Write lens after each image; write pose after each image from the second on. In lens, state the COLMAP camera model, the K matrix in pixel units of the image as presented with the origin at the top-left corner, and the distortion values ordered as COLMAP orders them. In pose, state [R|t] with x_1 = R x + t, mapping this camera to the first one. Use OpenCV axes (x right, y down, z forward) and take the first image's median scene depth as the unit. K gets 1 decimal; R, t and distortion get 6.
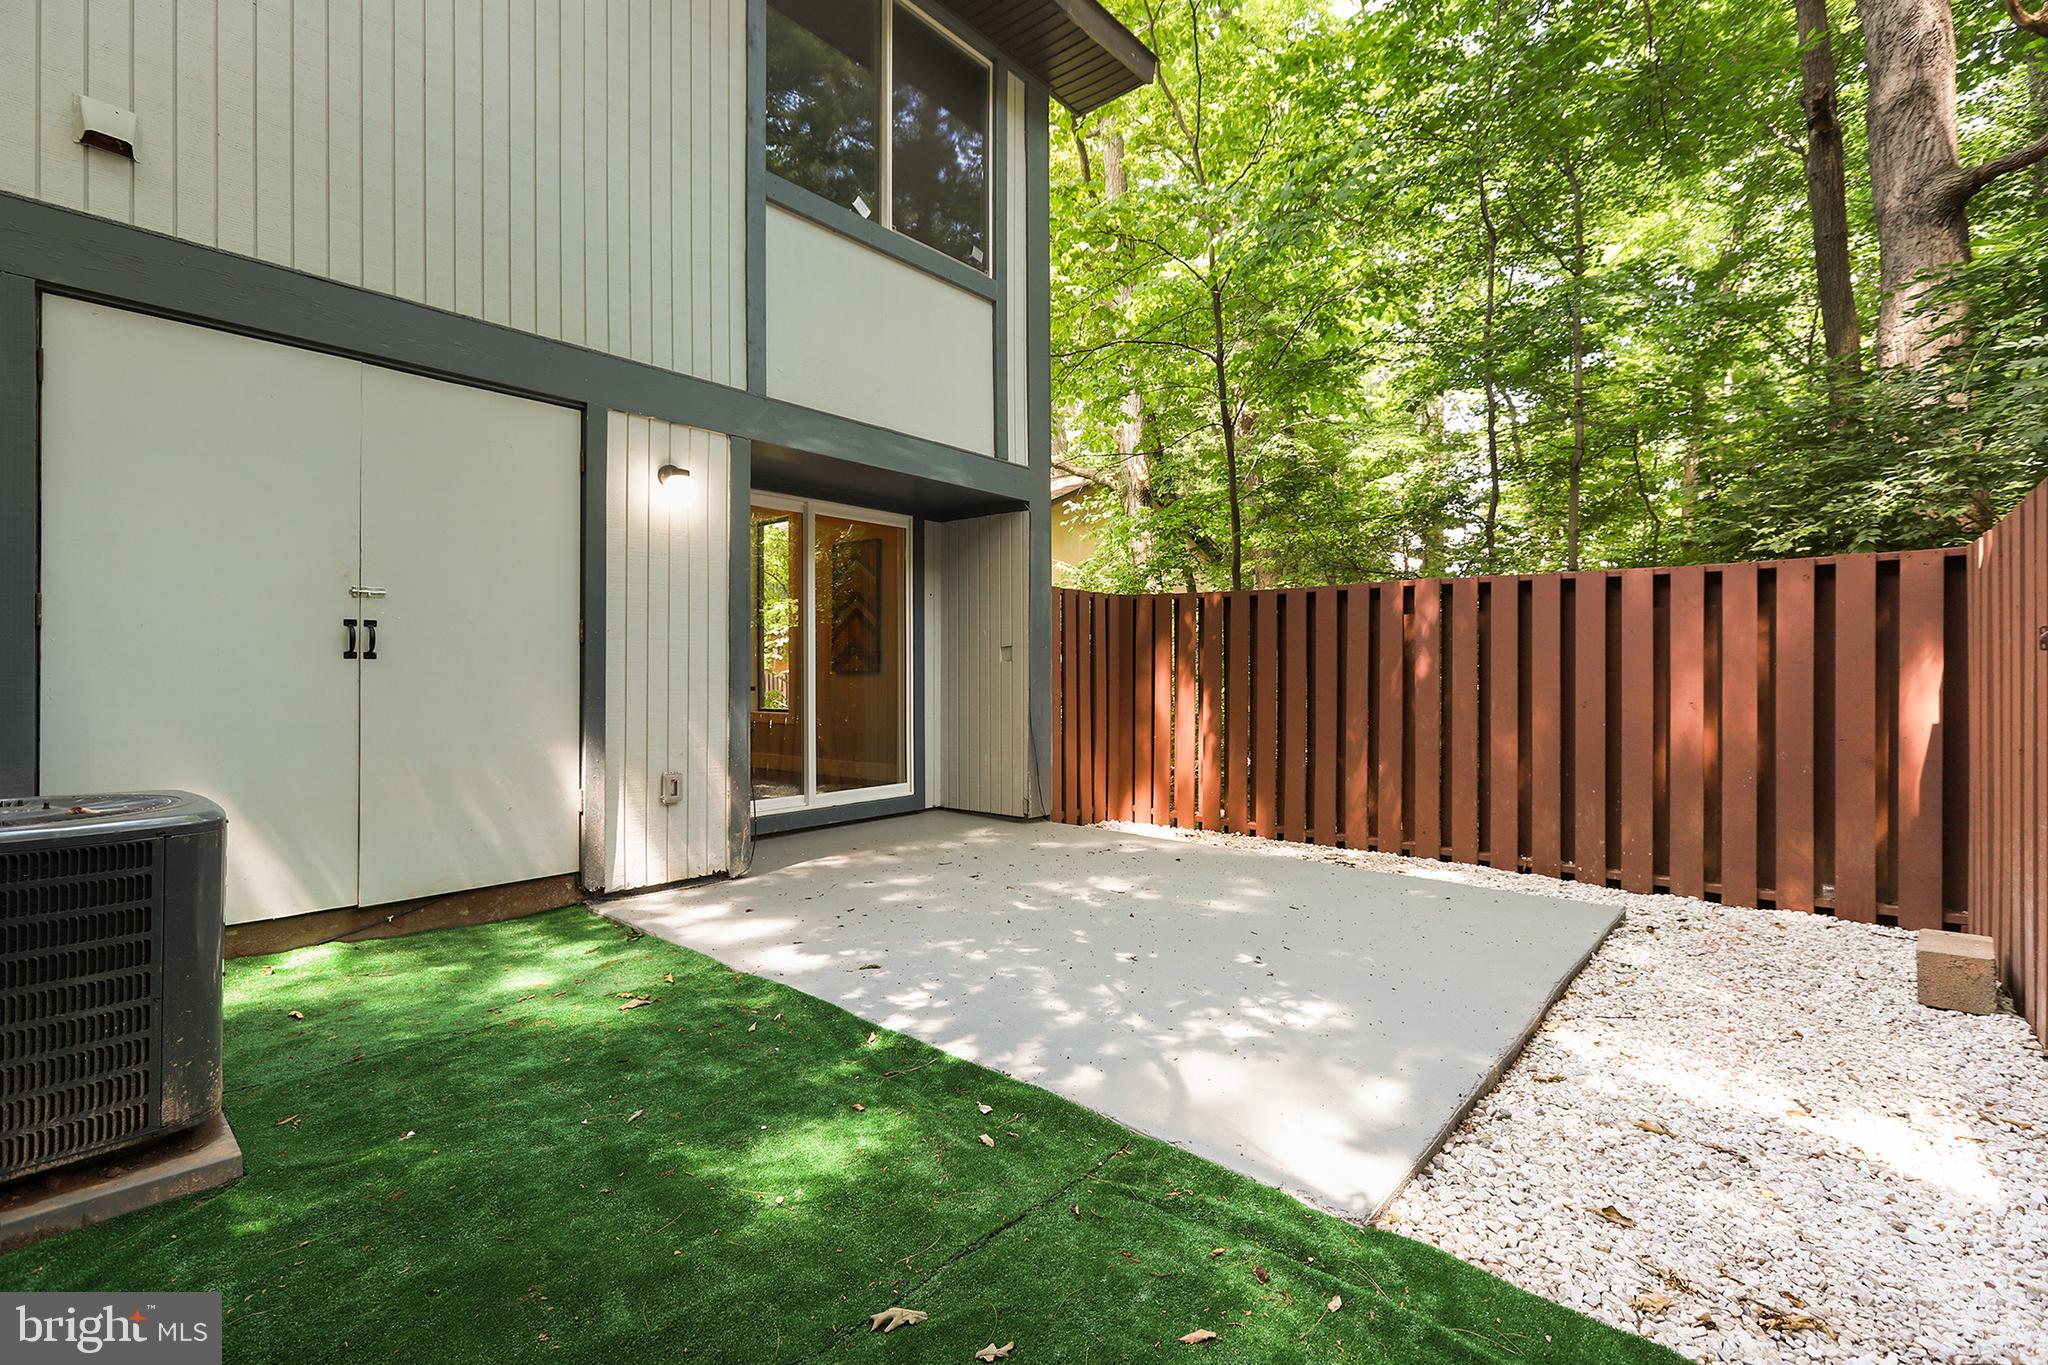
lens RADIAL K [[913.0, 0, 1026.4], [0, 913.0, 679.6], [0, 0, 1]] dist [0.005922, 0.000405]
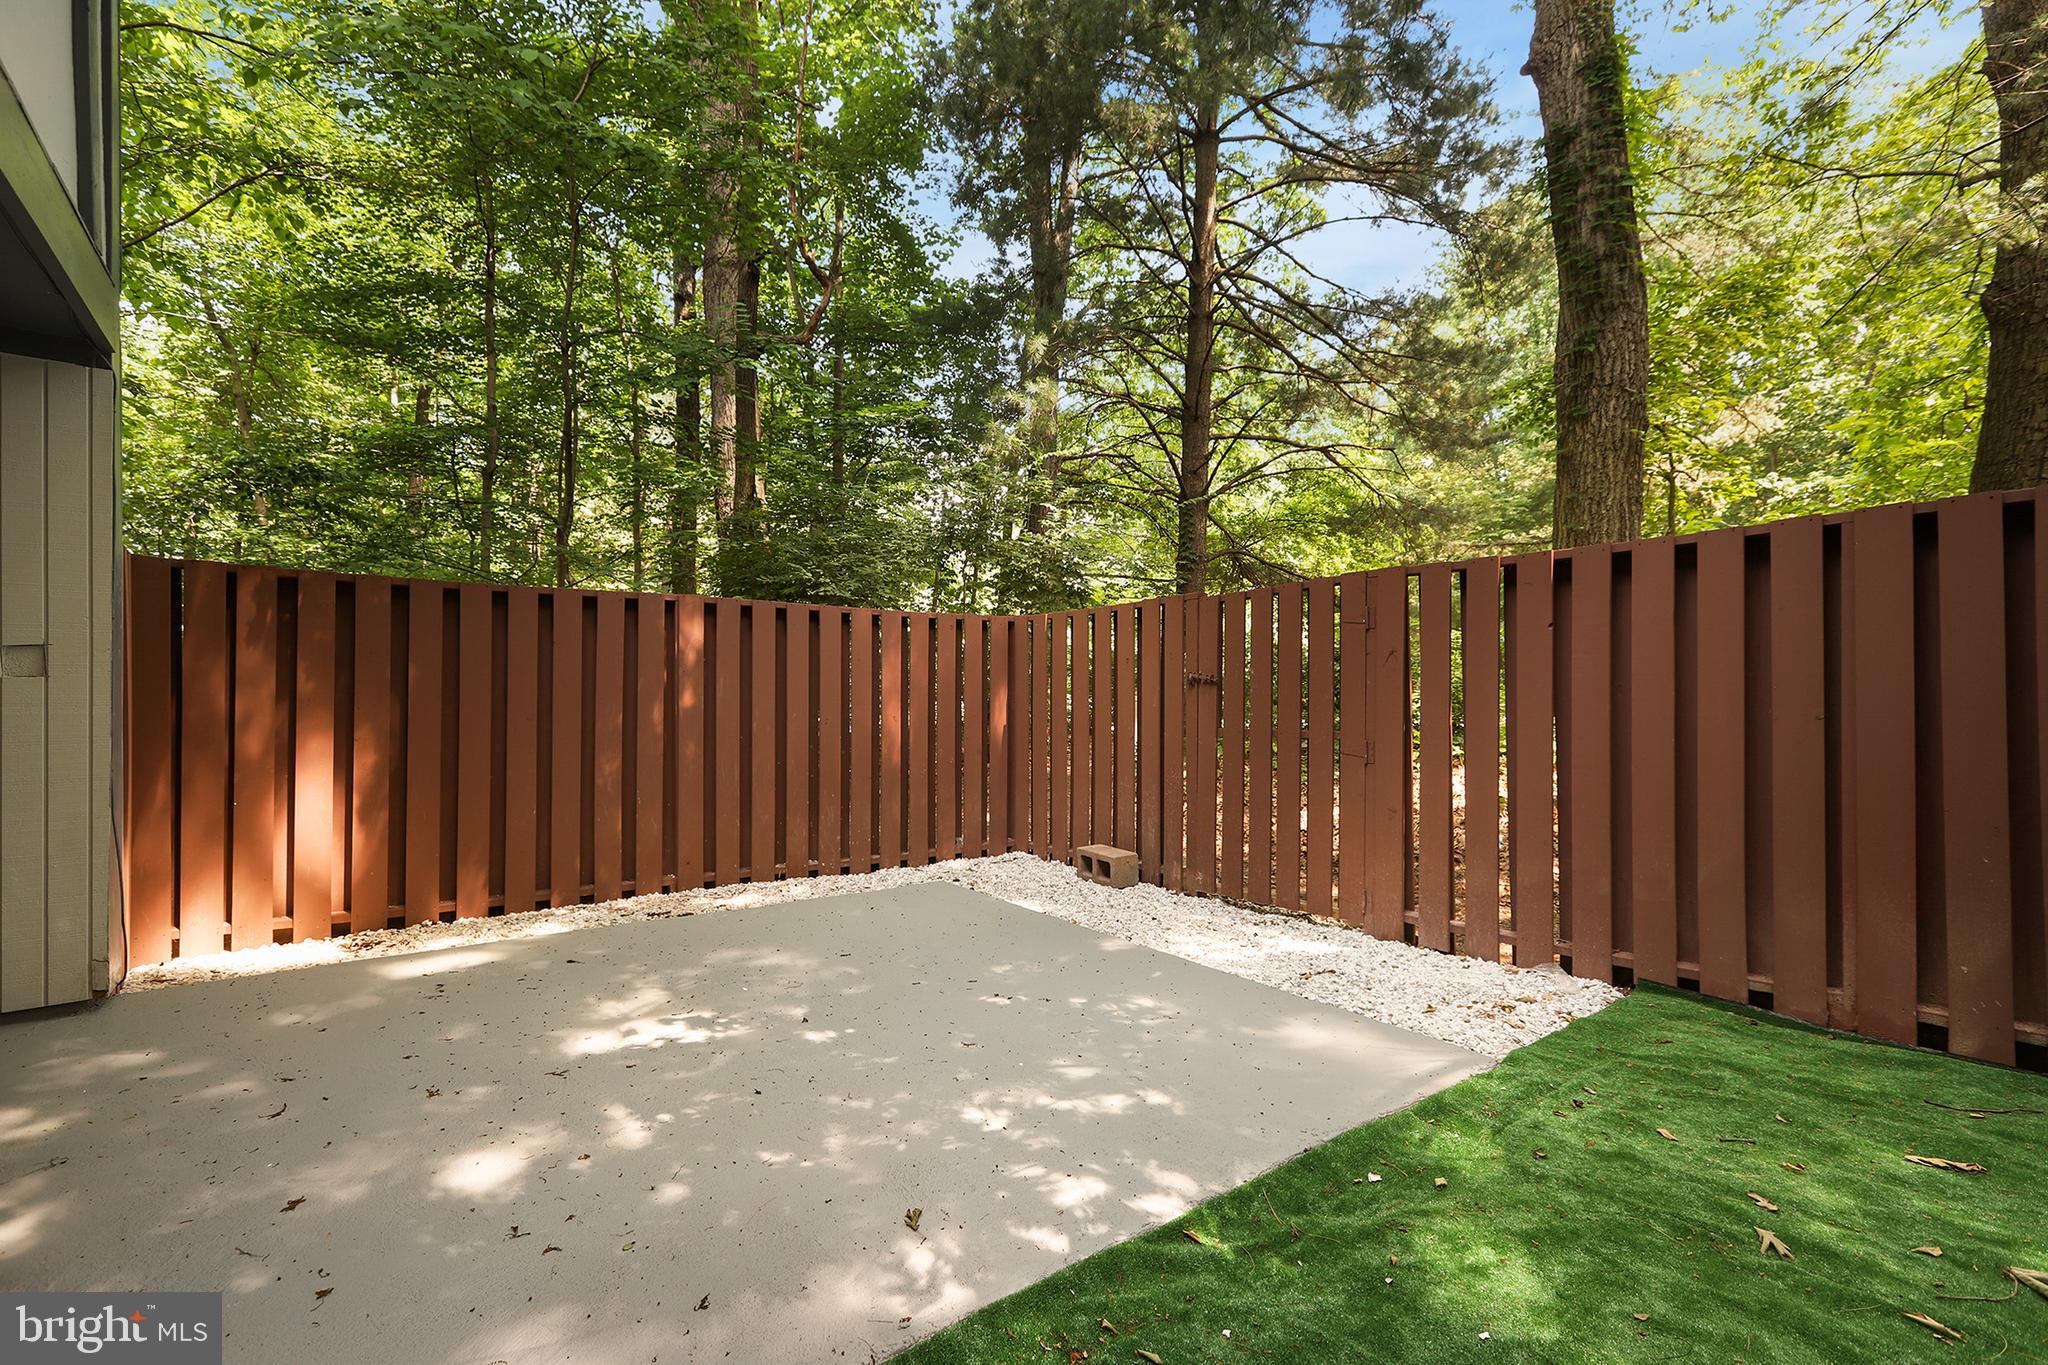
lens RADIAL K [[926.1, 0, 1029.8], [0, 926.1, 681.7], [0, 0, 1]] dist [0.002694, 0.000490]
pose [[0.193193, 0.005108, 0.981148, -0.709937], [-0.000883, 0.999987, -0.005033, -0.021962], [-0.981160, 0.000106, 0.193195, 0.789378]]
